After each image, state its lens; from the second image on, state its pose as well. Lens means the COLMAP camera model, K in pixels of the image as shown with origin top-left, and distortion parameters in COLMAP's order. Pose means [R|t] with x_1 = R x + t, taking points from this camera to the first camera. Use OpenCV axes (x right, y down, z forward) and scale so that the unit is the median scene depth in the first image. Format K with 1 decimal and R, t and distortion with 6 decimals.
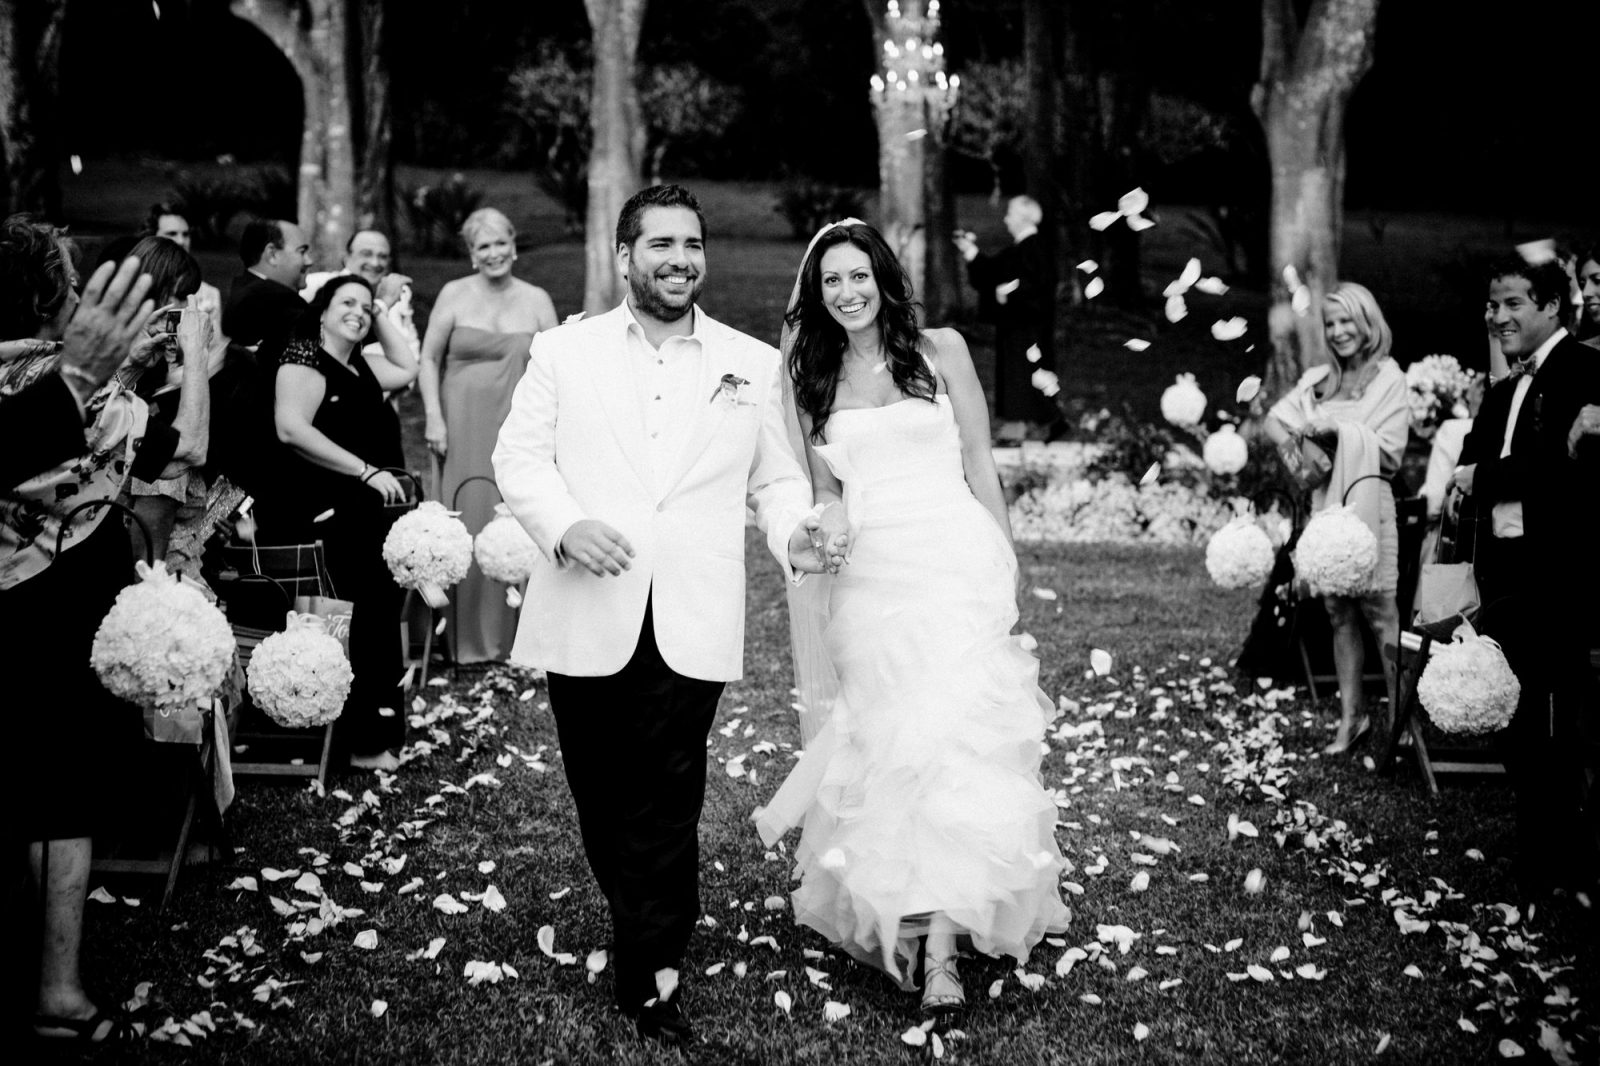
lens RADIAL K [[2176.0, 0, 859.5], [0, 2176.0, 533.4], [0, 0, 1]] dist [-0.153071, 0.016503]
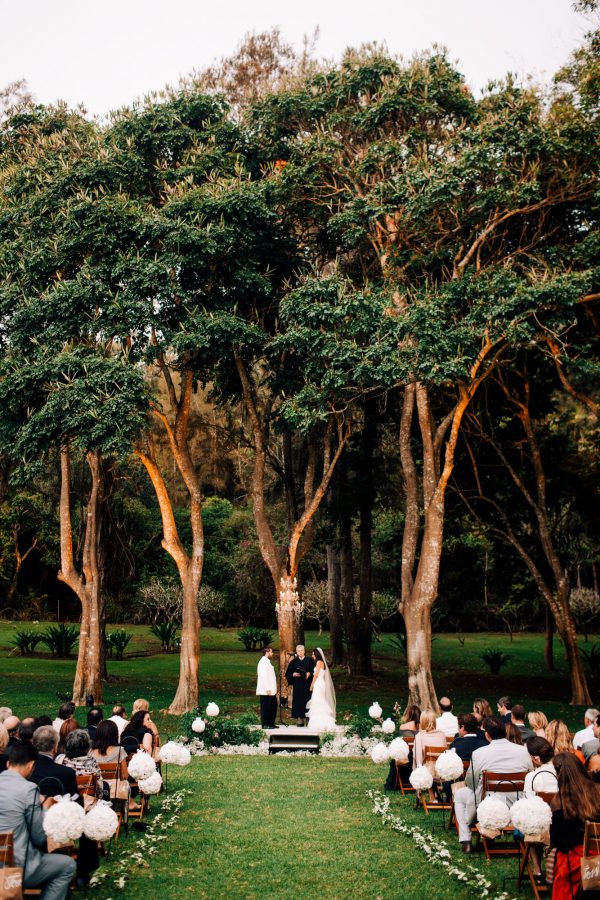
lens RADIAL K [[886.2, 0, 300.0], [0, 886.2, 450.0], [0, 0, 1]] dist [-0.065930, 0.012900]
pose [[0.999206, -0.009375, 0.038712, -0.006293], [0.022030, 0.939802, -0.341010, 0.013827], [-0.033185, 0.341592, 0.939262, -0.260000]]
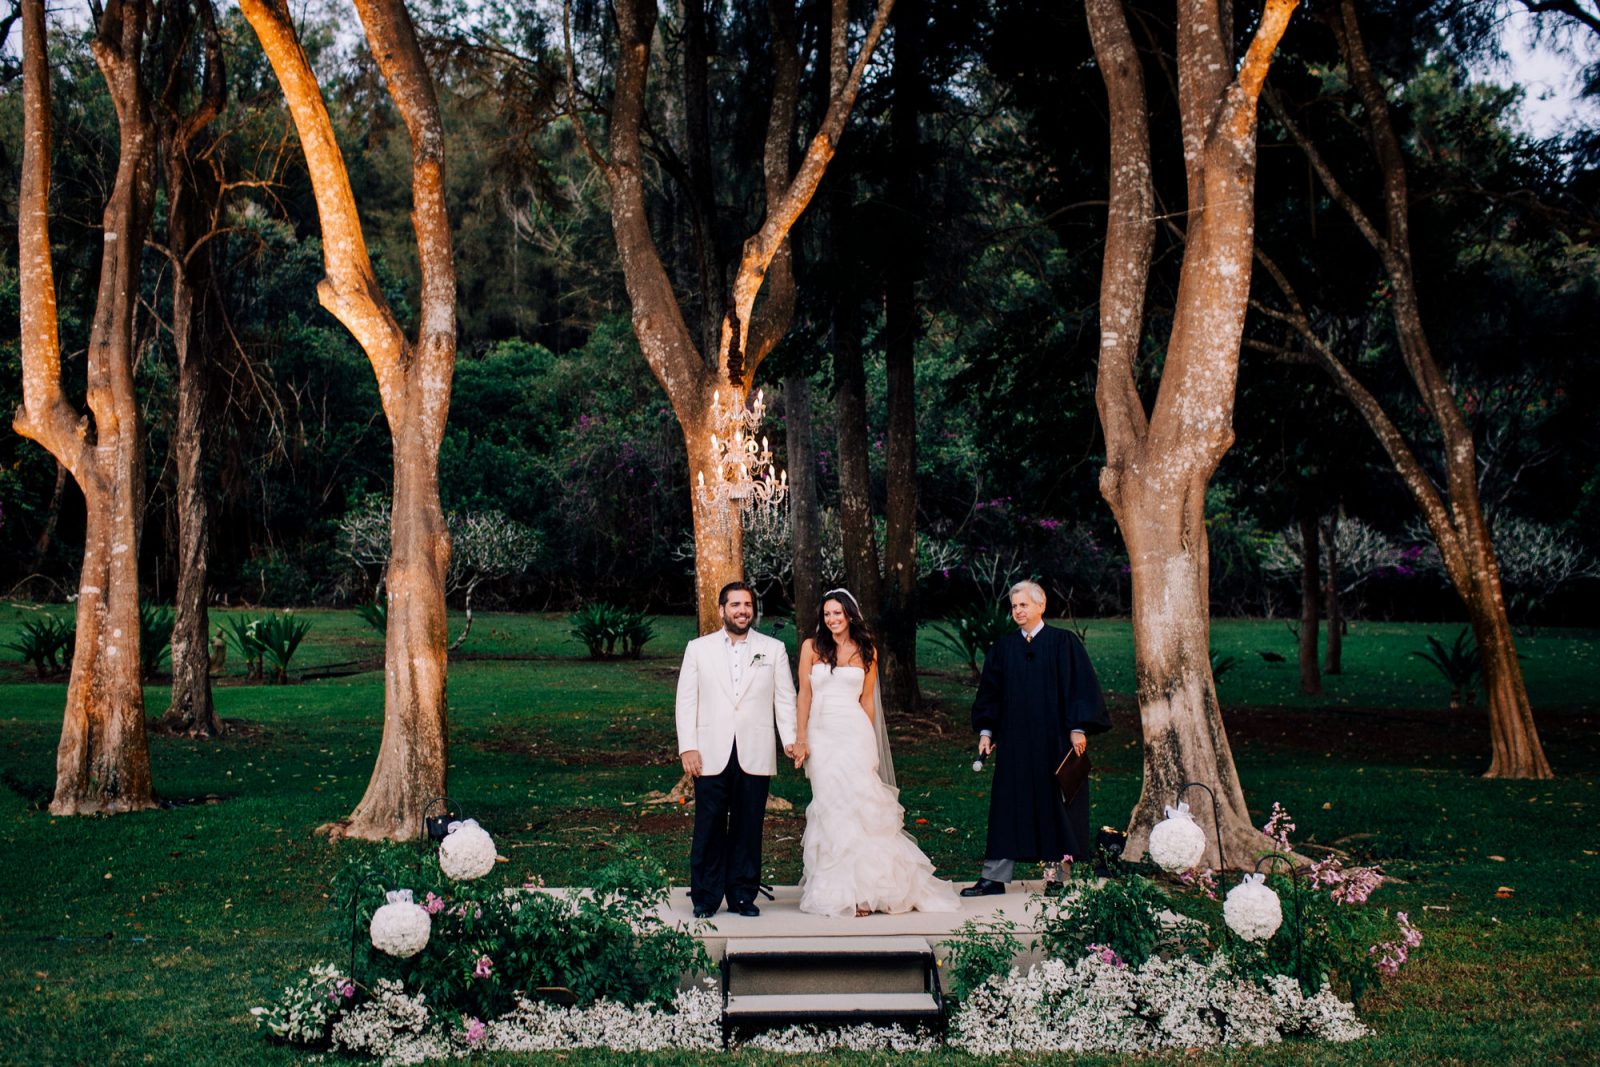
lens RADIAL K [[1575.5, 0, 787.0], [0, 1575.5, 528.1], [0, 0, 1]] dist [-0.065930, 0.012900]
pose [[0.994113, -0.022769, 0.105930, -0.027810], [0.045242, 0.975593, -0.214876, -0.041675], [-0.098452, 0.218403, 0.970880, 0.351142]]
